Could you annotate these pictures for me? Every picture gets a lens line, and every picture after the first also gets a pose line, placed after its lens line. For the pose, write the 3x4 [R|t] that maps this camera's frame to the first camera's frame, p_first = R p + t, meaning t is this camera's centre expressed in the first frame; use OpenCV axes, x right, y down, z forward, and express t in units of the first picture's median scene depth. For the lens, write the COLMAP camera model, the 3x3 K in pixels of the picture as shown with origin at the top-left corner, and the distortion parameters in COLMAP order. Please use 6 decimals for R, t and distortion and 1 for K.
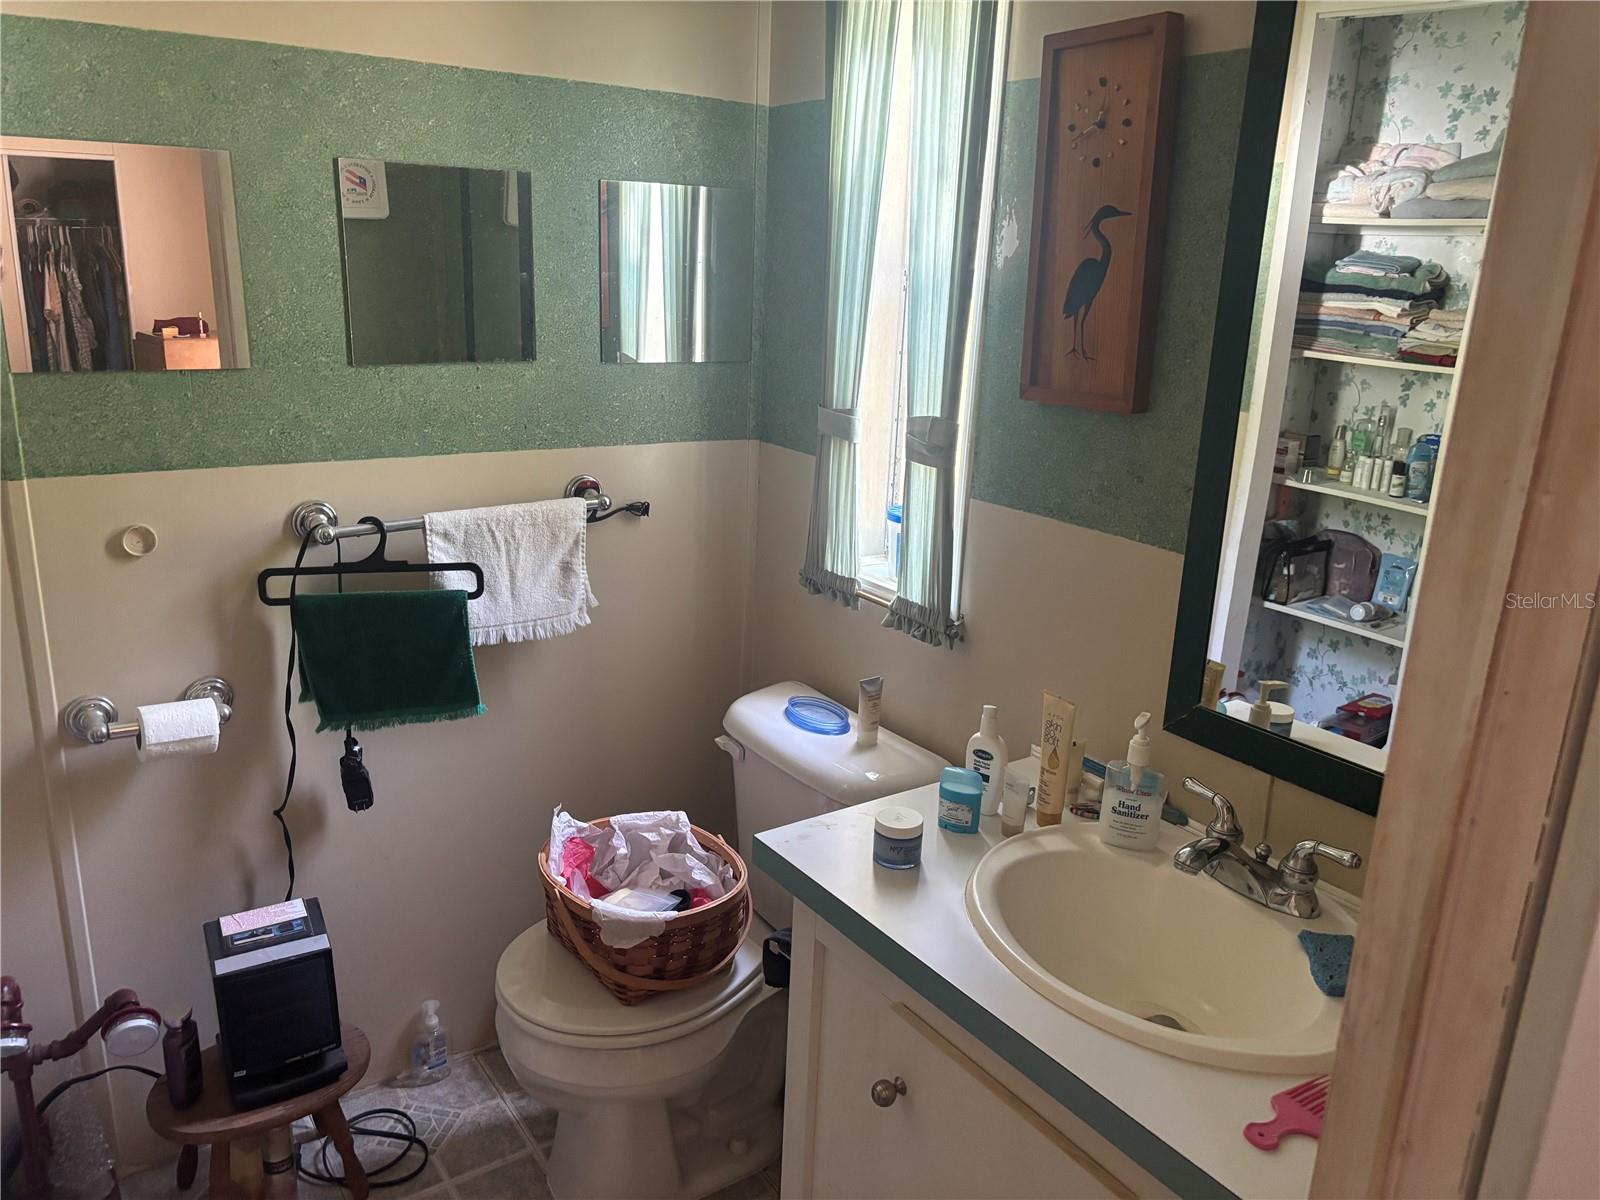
lens RADIAL K [[1212.9, 0, 796.3], [0, 1212.9, 594.3], [0, 0, 1]] dist [0.021966, -0.034435]
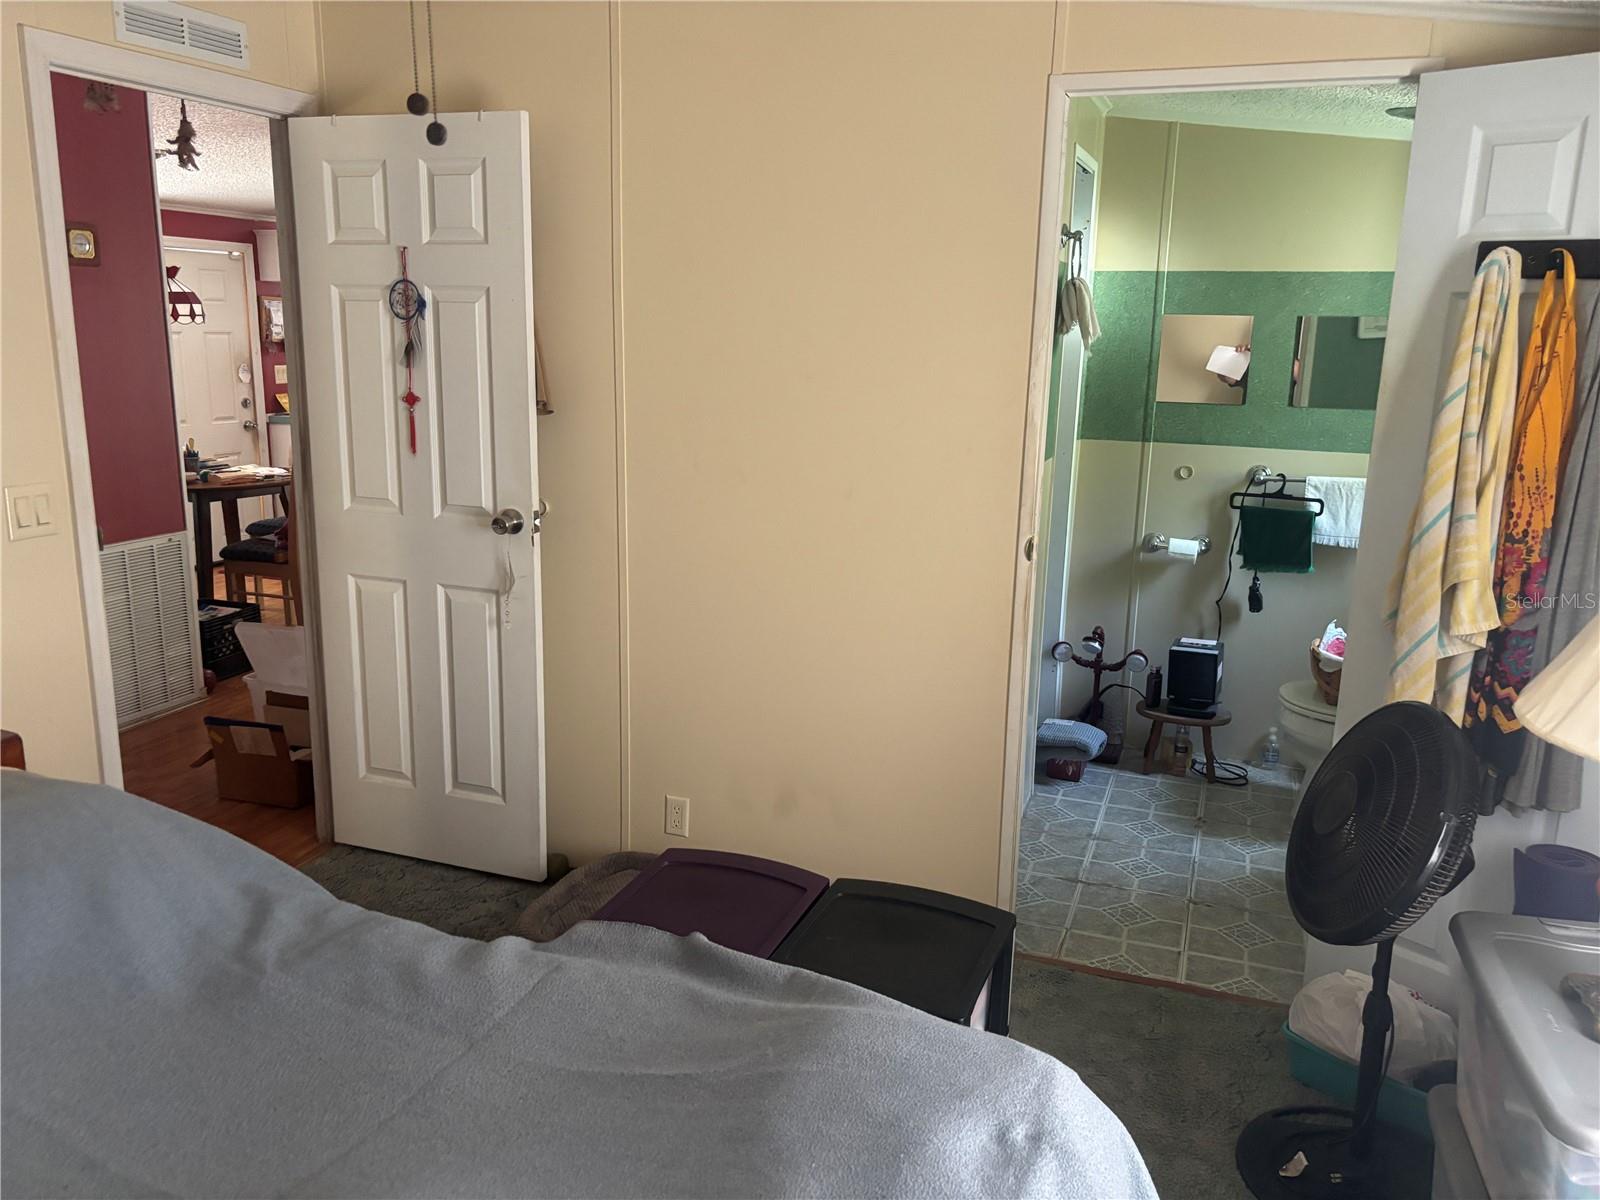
lens RADIAL K [[1212.9, 0, 799.9], [0, 1212.9, 596.1], [0, 0, 1]] dist [0.021966, -0.034435]
pose [[0.581019, 0.151536, -0.799659, 0.936408], [-0.226421, 0.973824, 0.020027, 0.304950], [0.781761, 0.169423, 0.600121, -0.967387]]
